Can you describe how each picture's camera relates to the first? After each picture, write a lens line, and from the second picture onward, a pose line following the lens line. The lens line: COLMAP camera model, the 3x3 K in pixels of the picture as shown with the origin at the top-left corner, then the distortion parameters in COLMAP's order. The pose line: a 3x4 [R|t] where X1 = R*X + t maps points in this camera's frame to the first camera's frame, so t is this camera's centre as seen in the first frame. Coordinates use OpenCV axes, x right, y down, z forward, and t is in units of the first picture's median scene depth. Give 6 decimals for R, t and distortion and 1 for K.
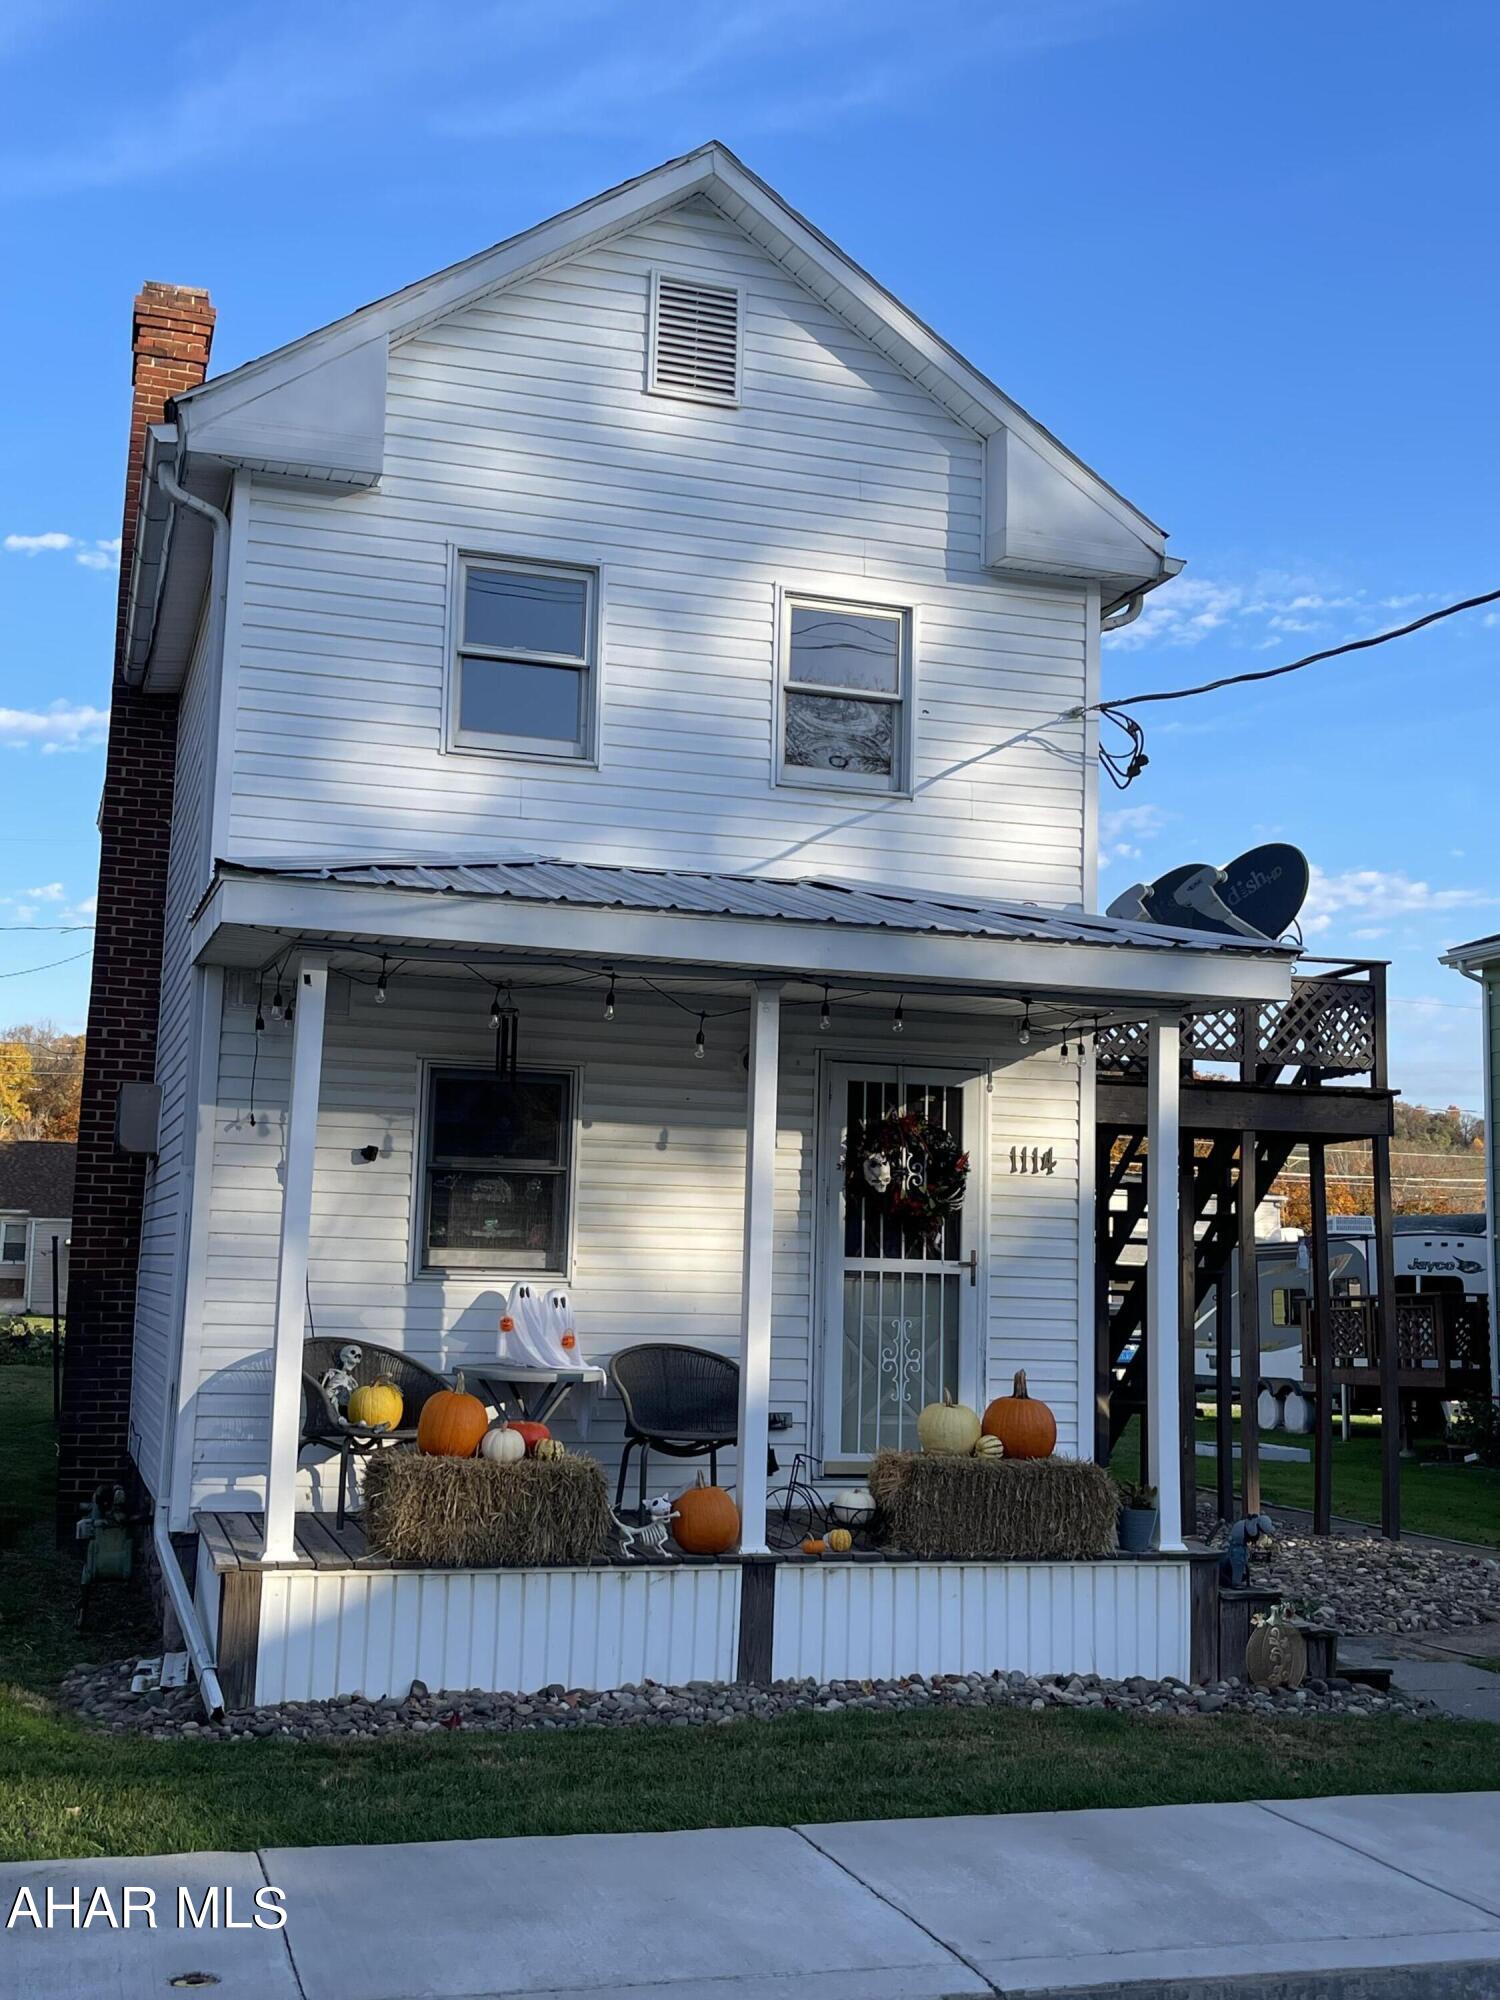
lens RADIAL K [[2167.4, 0, 744.9], [0, 2167.4, 993.2], [0, 0, 1]] dist [0.041048, 0.000000]
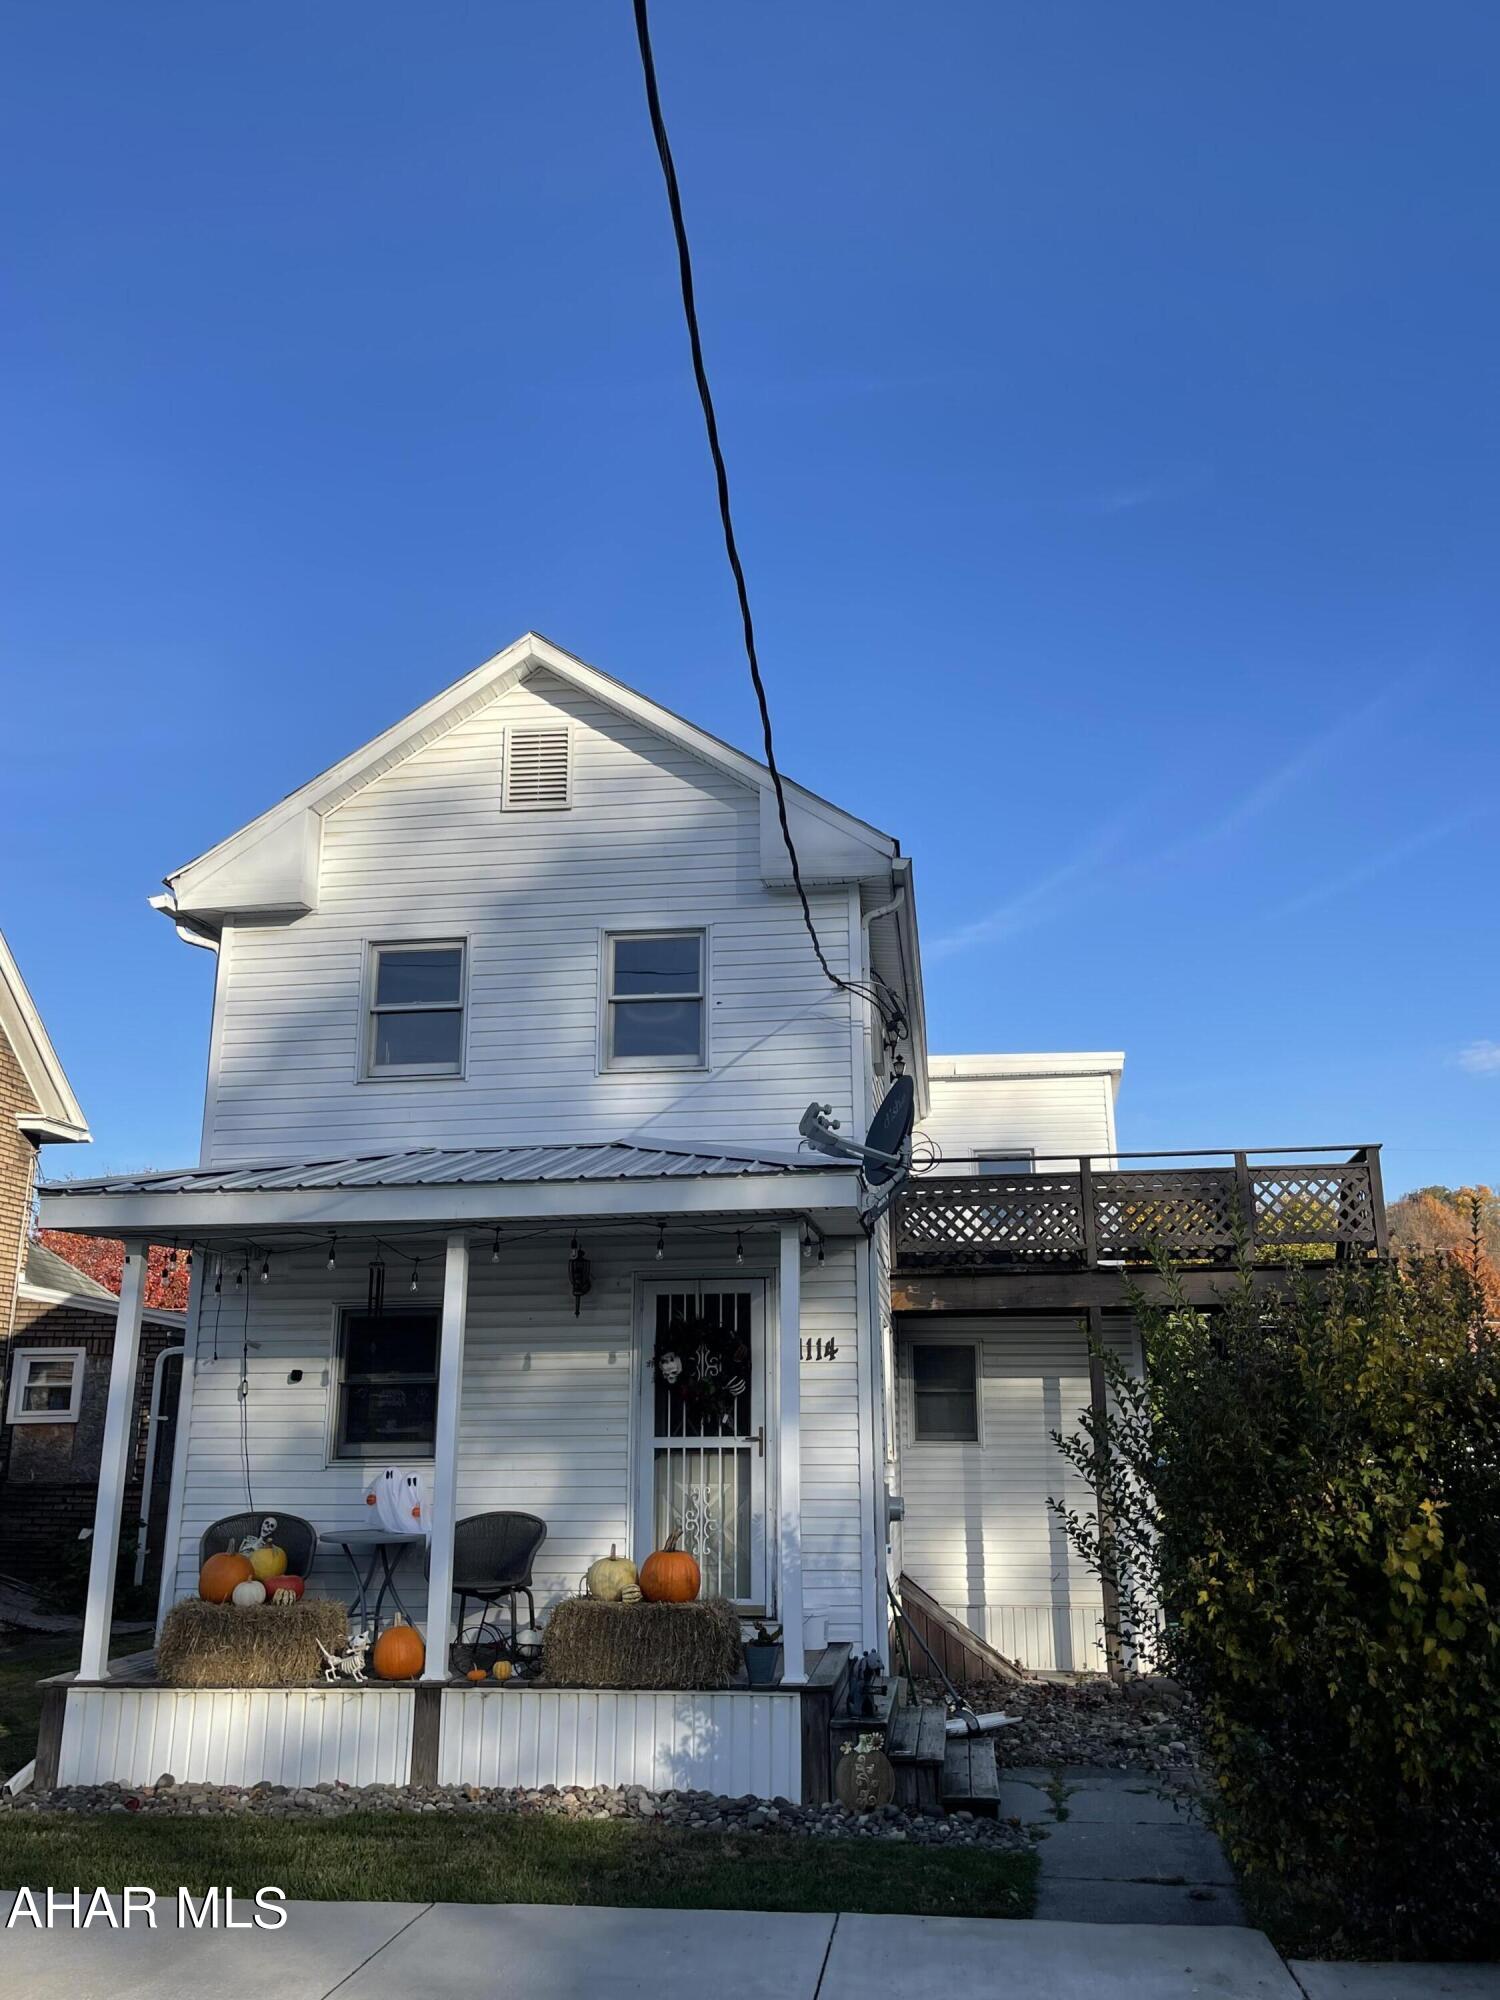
lens RADIAL K [[1646.3, 0, 771.2], [0, 1646.3, 973.8], [0, 0, 1]] dist [0.034460, -0.028550]
pose [[0.911648, -0.146285, -0.384056, 0.531527], [0.086336, 0.981822, -0.169032, 0.025018], [0.401801, 0.120939, 0.907706, 0.116401]]
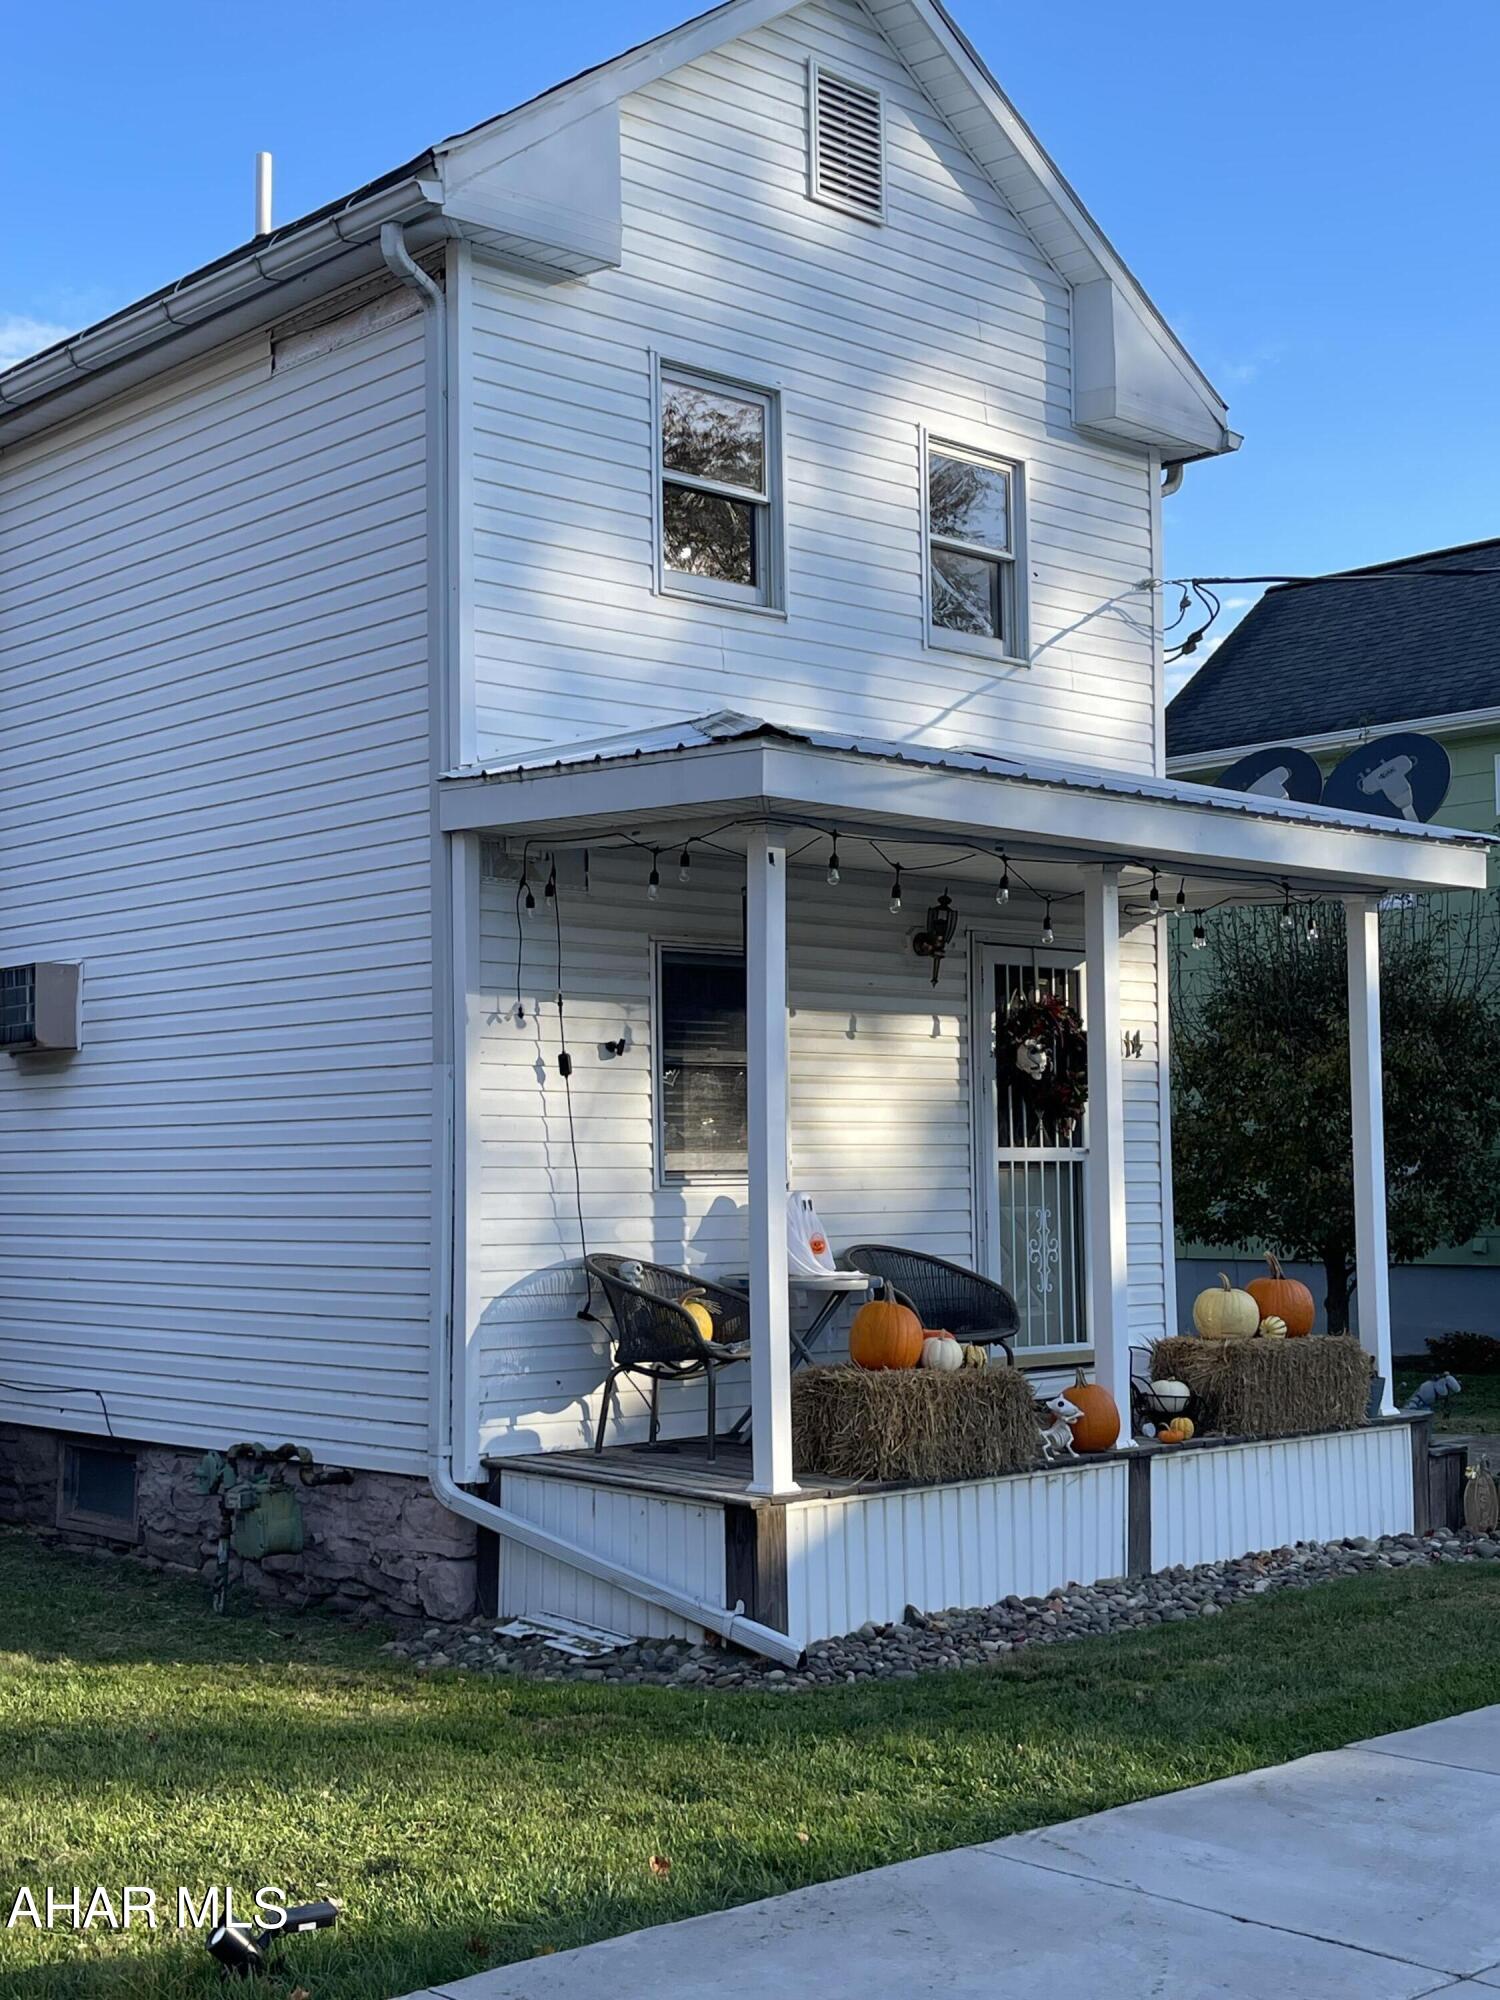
lens RADIAL K [[2517.6, 0, 756.0], [0, 2517.6, 1012.9], [0, 0, 1]] dist [0.038546, 0.000000]
pose [[0.901700, -0.009390, 0.432261, -0.542001], [-0.020956, 0.997640, 0.065385, -0.008426], [-0.431855, -0.068016, 0.899375, 0.049349]]
